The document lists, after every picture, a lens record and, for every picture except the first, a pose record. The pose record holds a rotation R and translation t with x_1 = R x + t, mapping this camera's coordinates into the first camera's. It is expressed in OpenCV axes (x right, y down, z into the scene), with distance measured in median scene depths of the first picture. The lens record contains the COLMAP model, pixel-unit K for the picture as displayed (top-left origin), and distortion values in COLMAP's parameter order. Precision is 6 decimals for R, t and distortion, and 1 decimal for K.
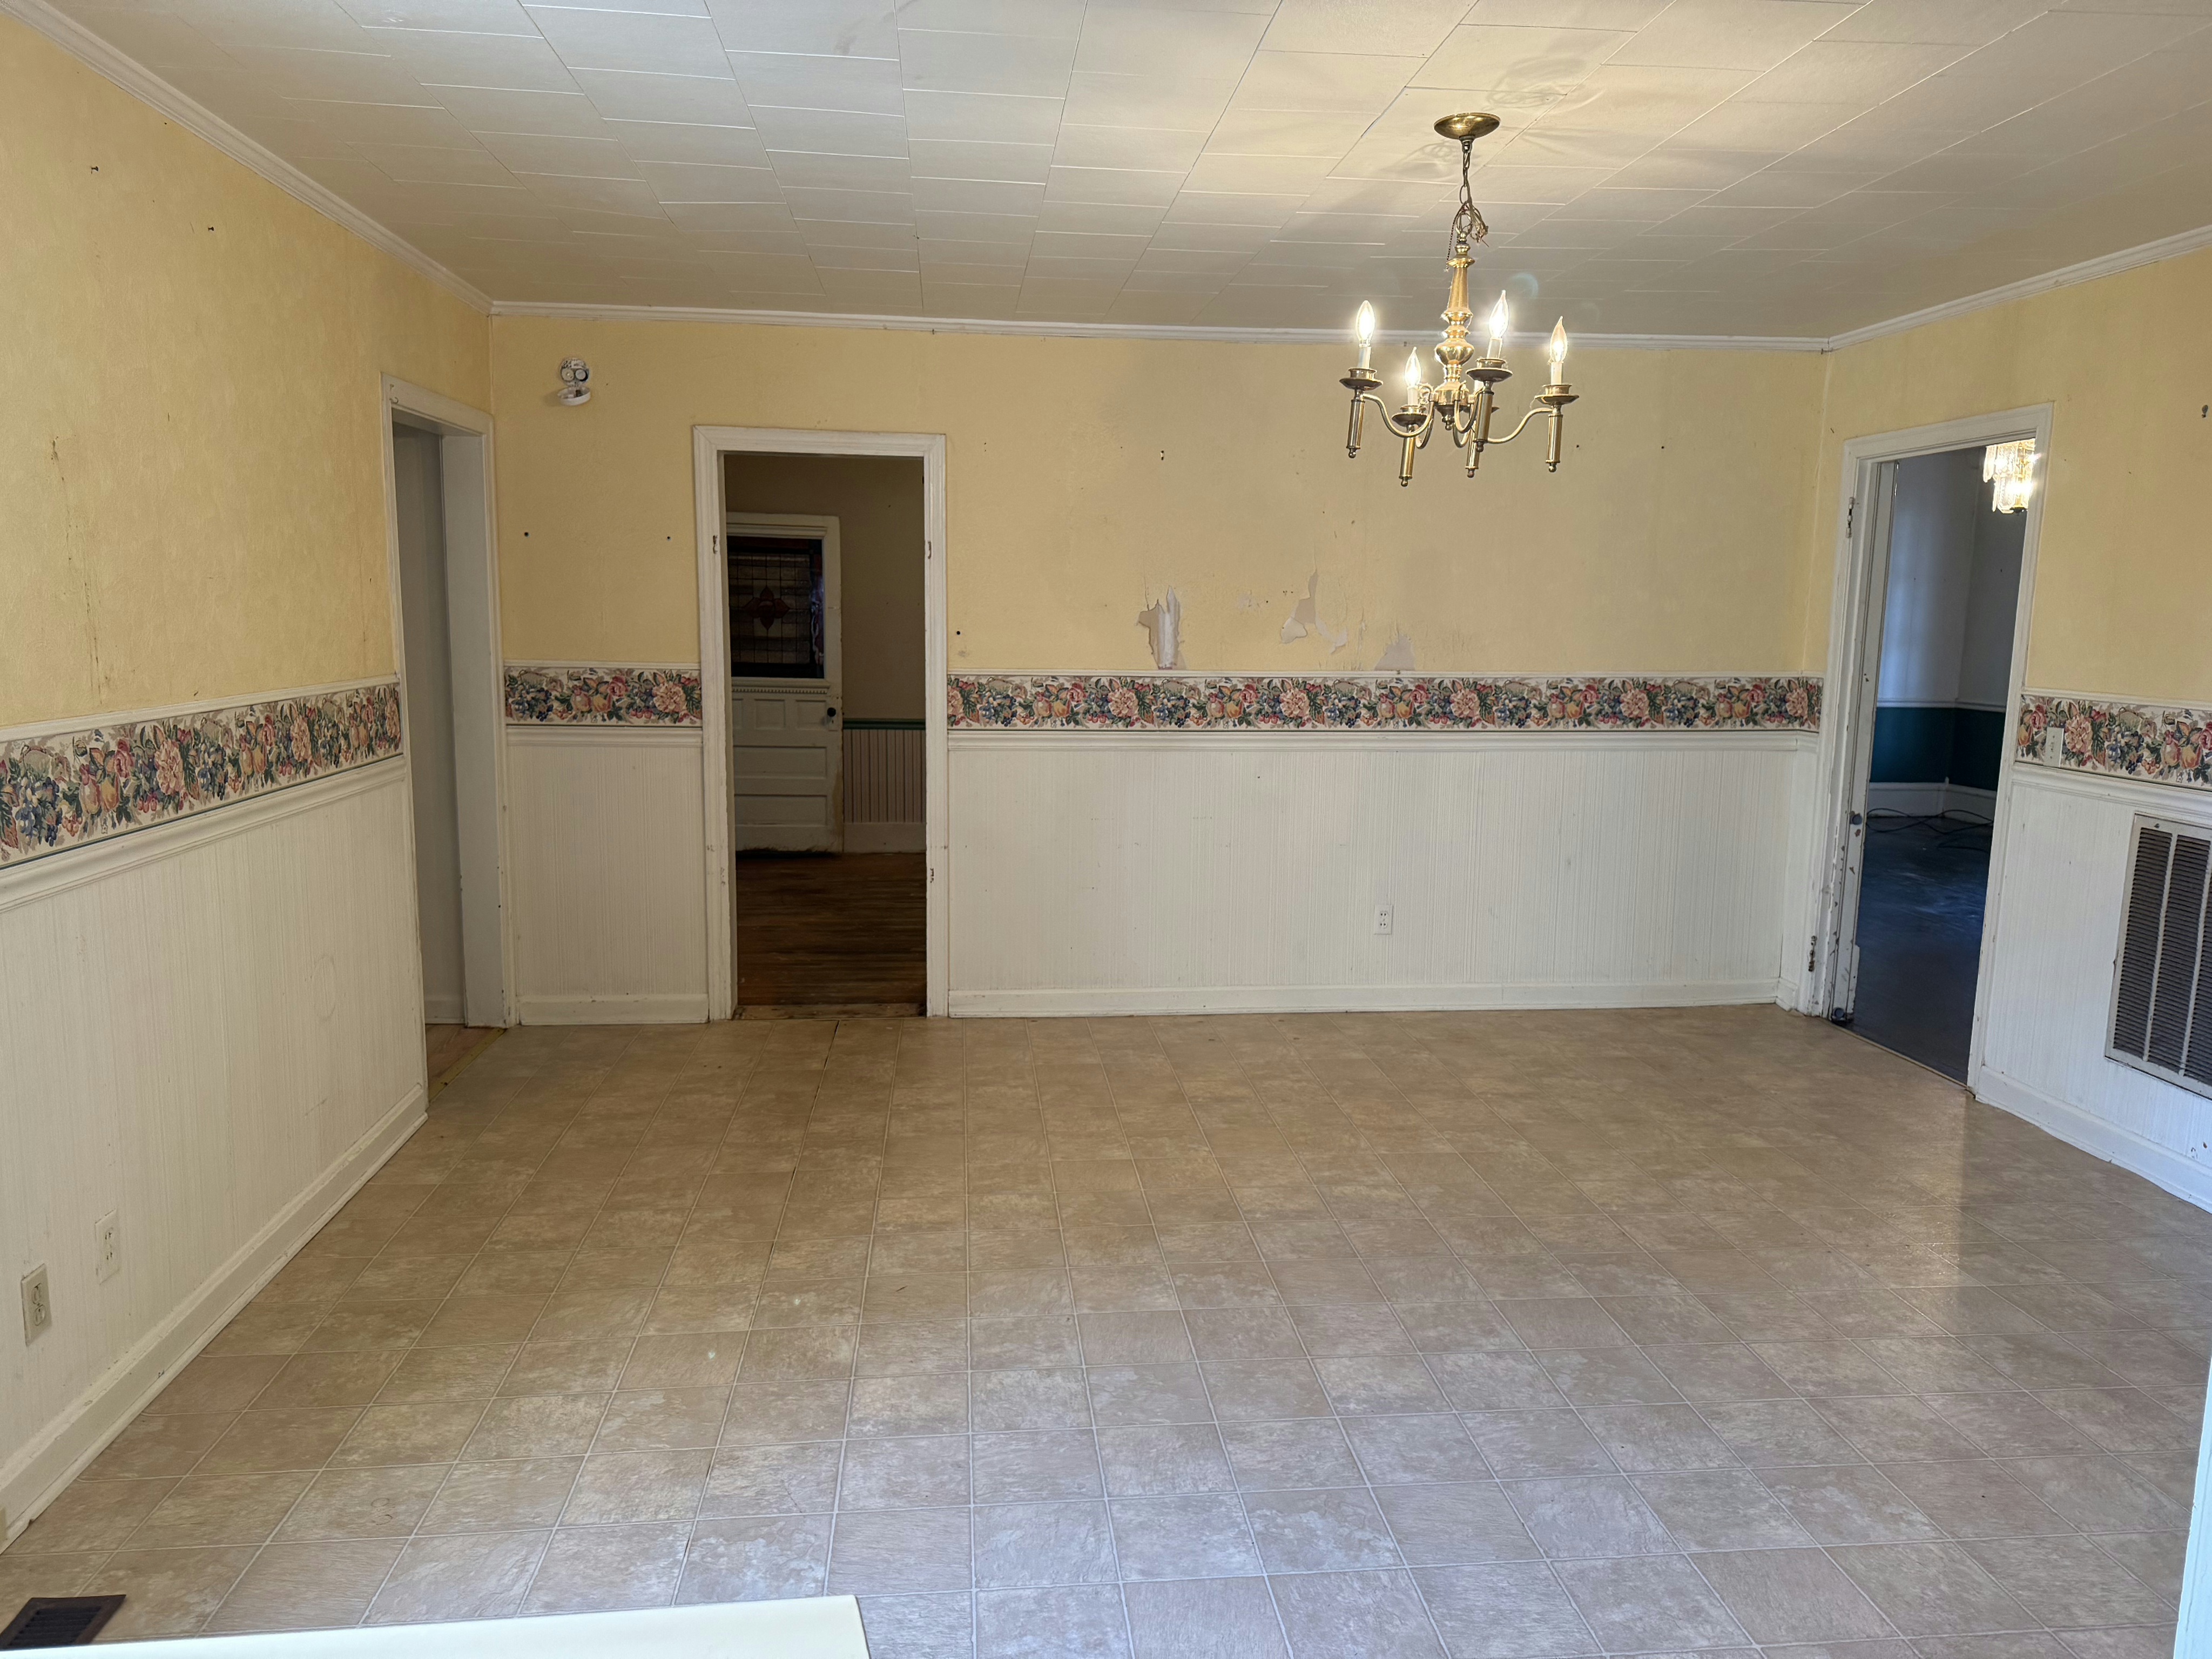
lens RADIAL K [[1551.0, 0, 1105.6], [0, 1551.0, 830.8], [0, 0, 1]] dist [0.054289, -0.065909]
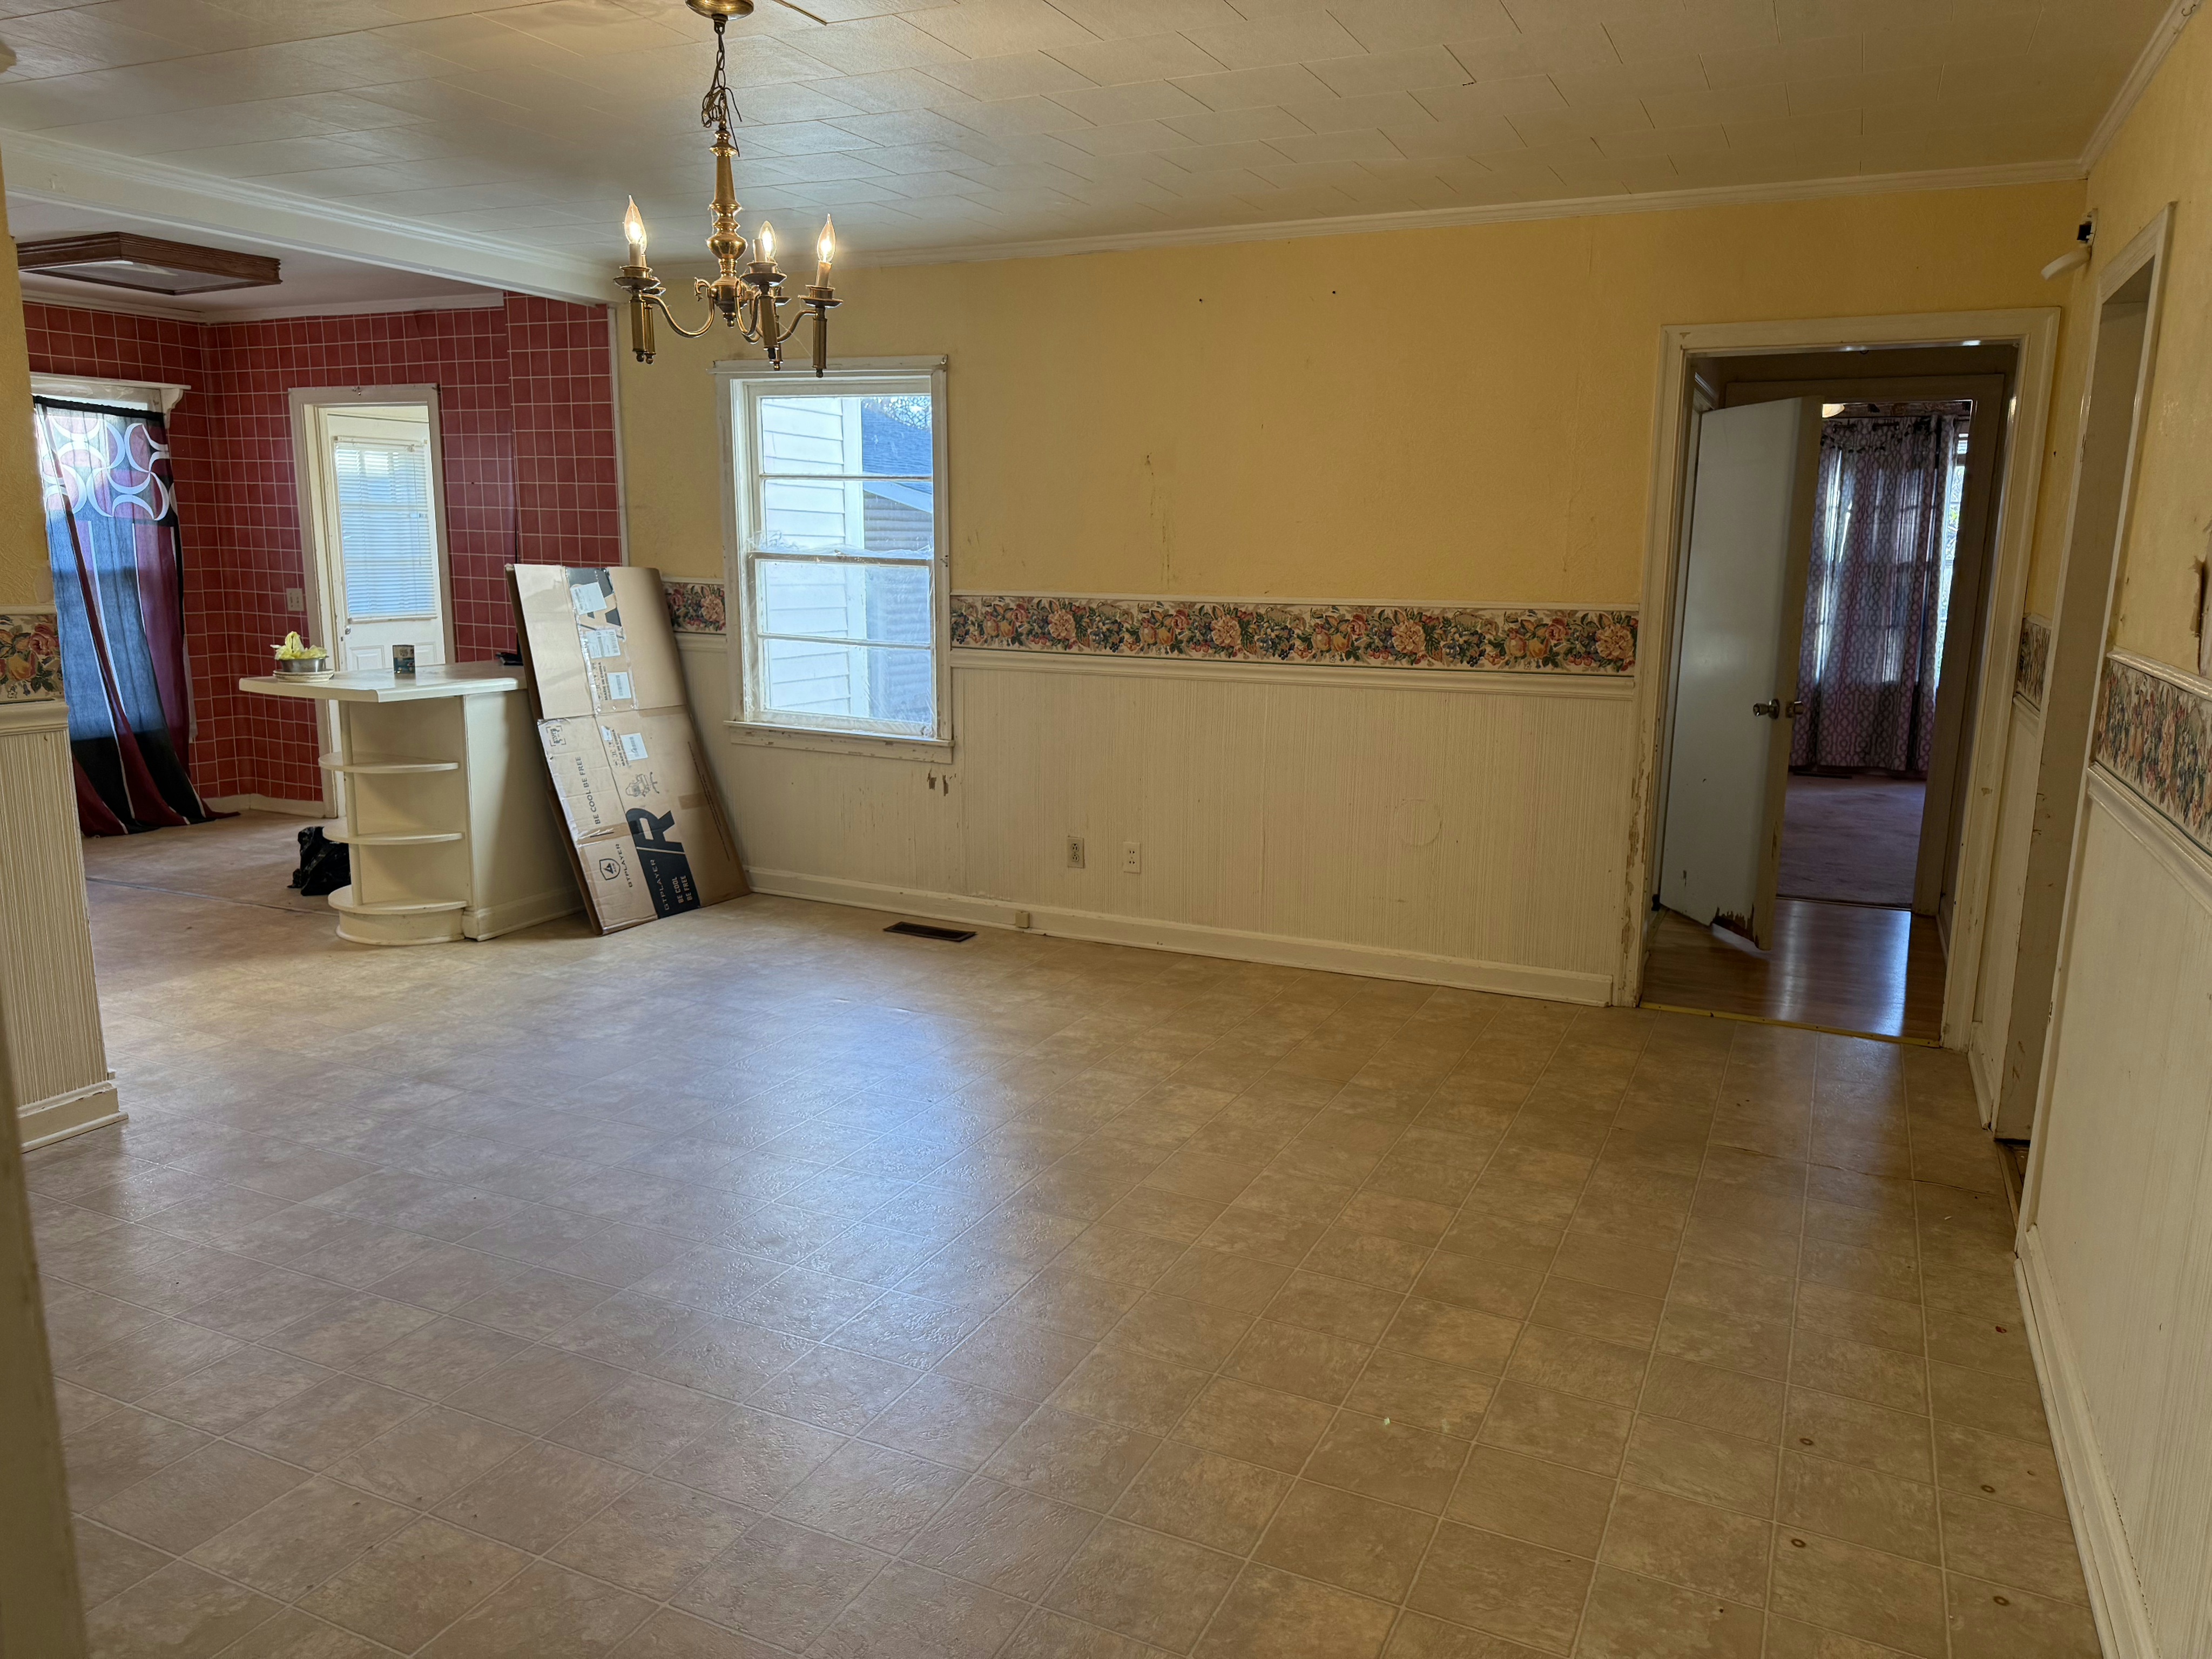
lens RADIAL K [[1551.0, 0, 1121.9], [0, 1551.0, 833.0], [0, 0, 1]] dist [0.054289, -0.065909]
pose [[-0.509009, 0.138990, -0.849465, 0.842955], [-0.143106, 0.959478, 0.242741, -0.196249], [0.848782, 0.245121, -0.468493, 1.519511]]
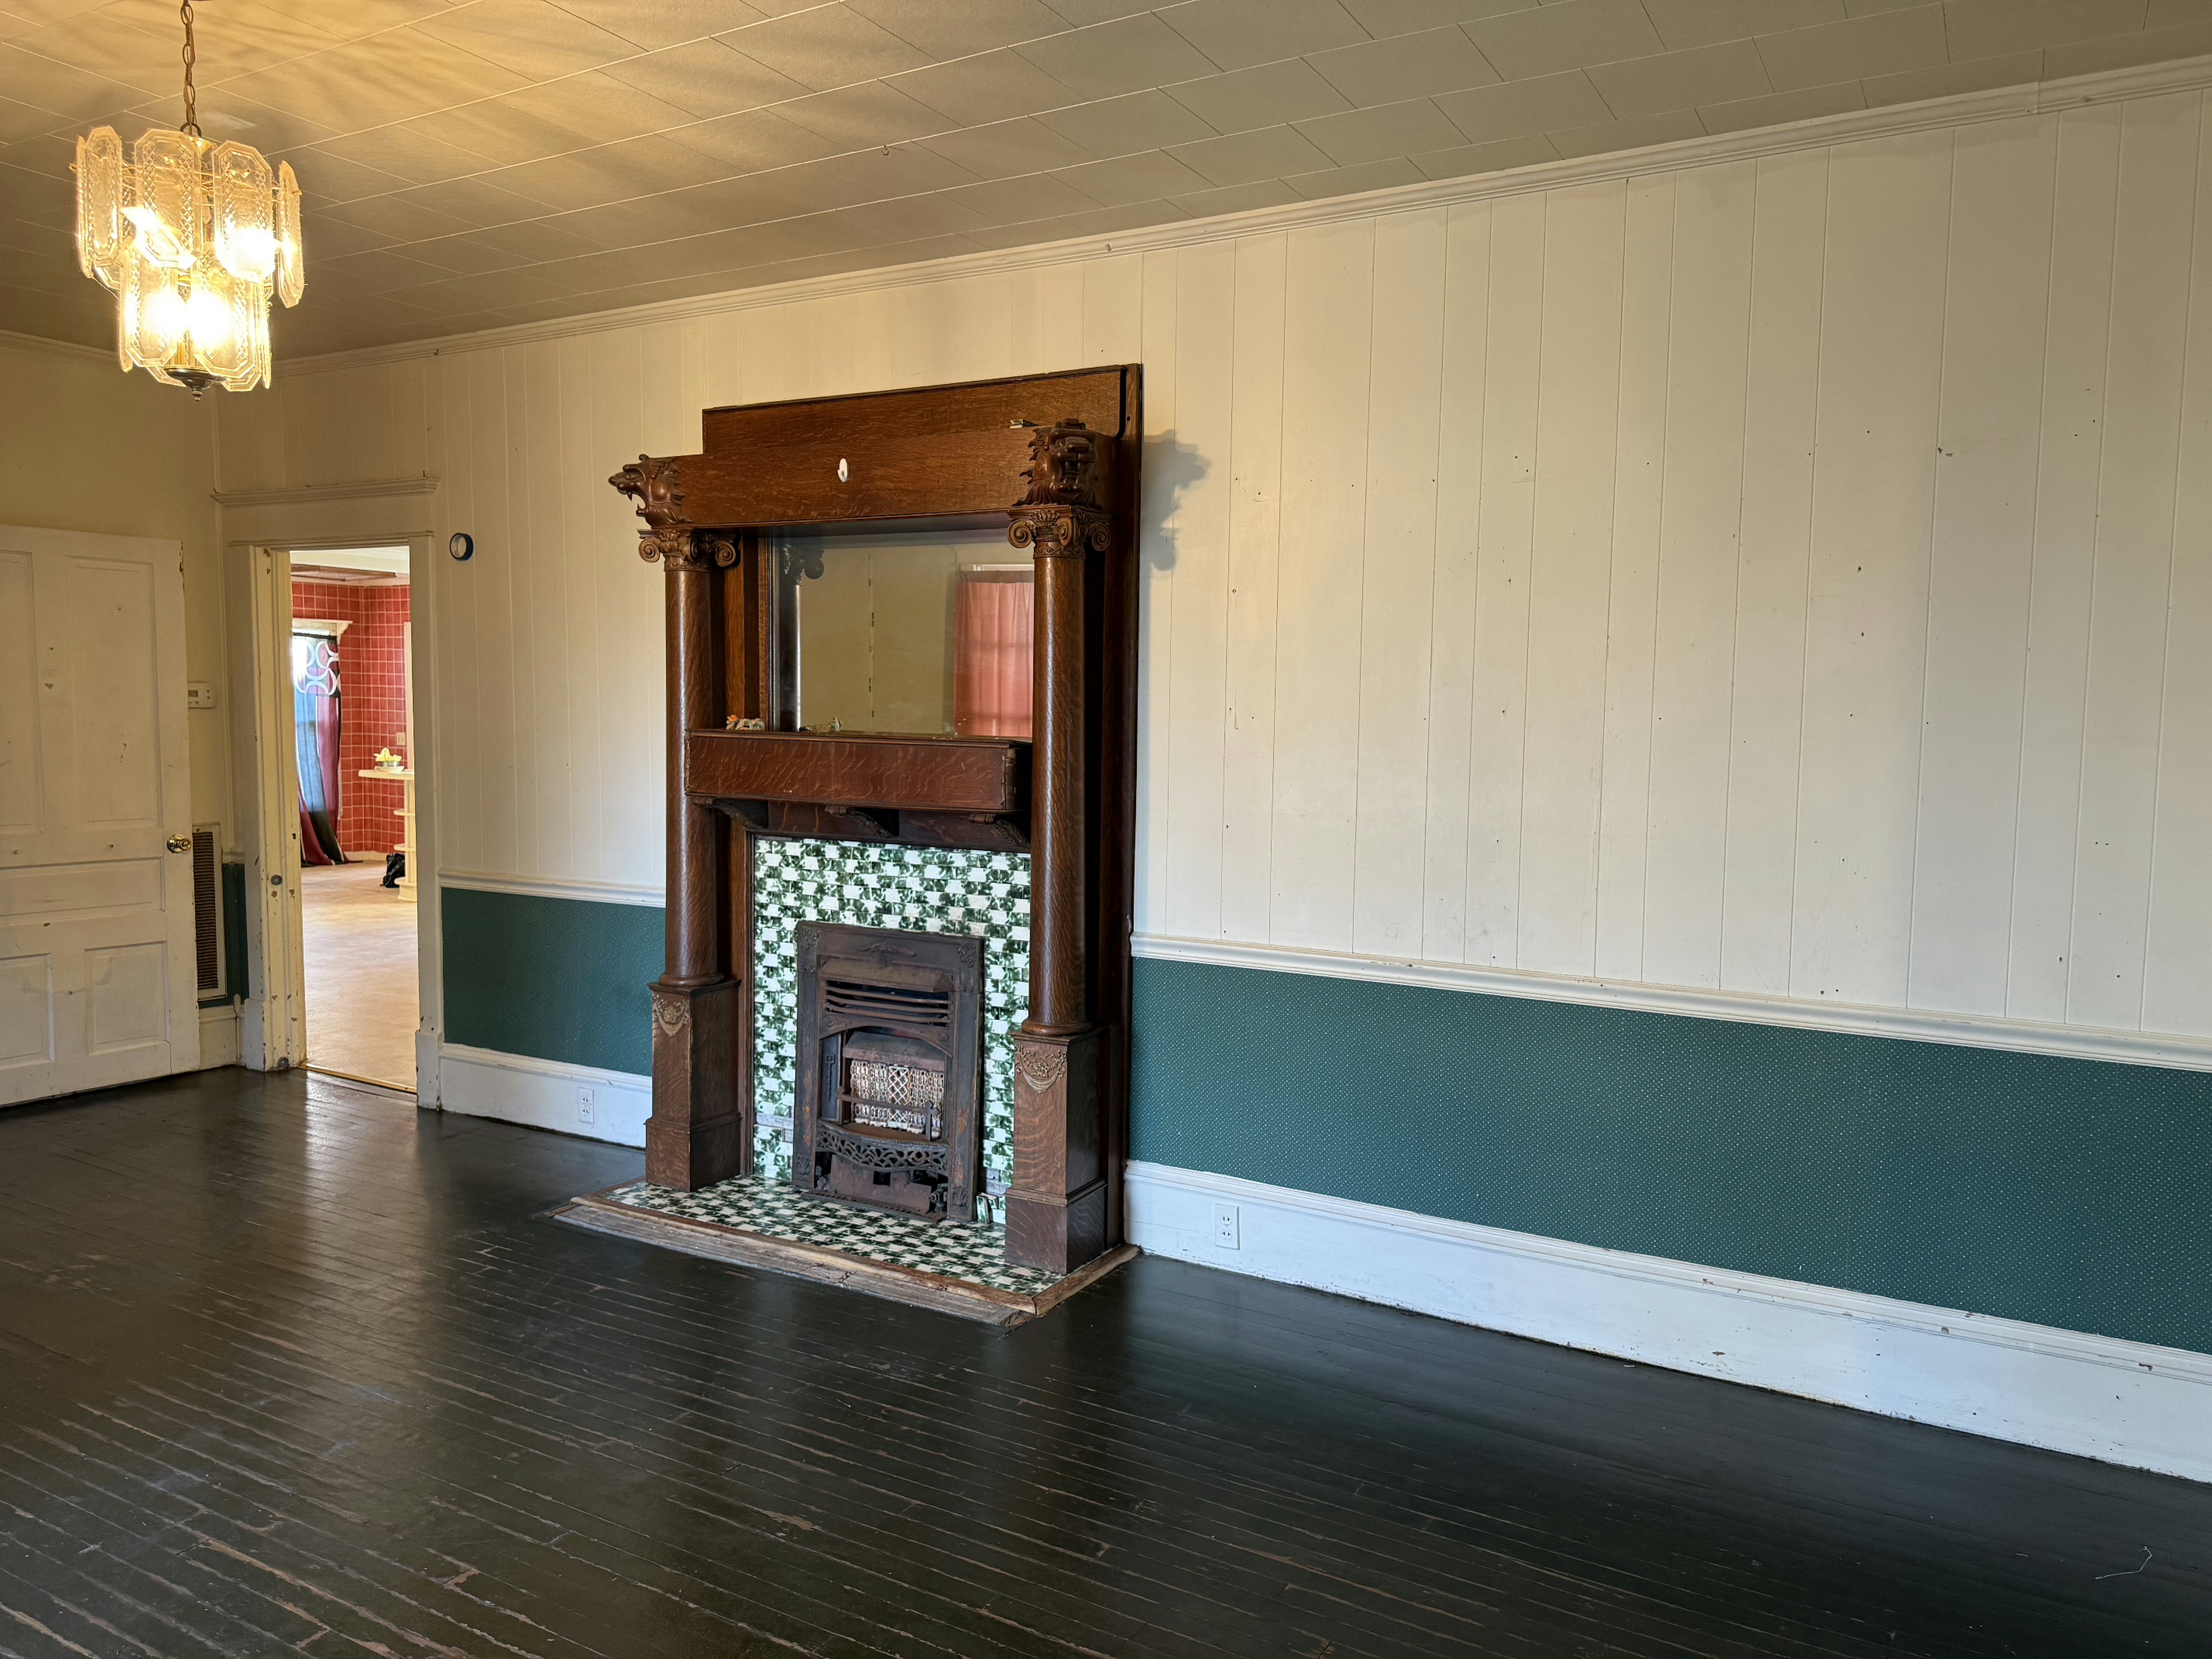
lens RADIAL K [[1551.0, 0, 1090.6], [0, 1551.0, 824.3], [0, 0, 1]] dist [0.054289, -0.065909]
pose [[-0.591001, 0.036534, -0.805843, 1.428868], [-0.138751, 0.979482, 0.146165, -0.350758], [0.794648, 0.198195, -0.573806, 2.642566]]
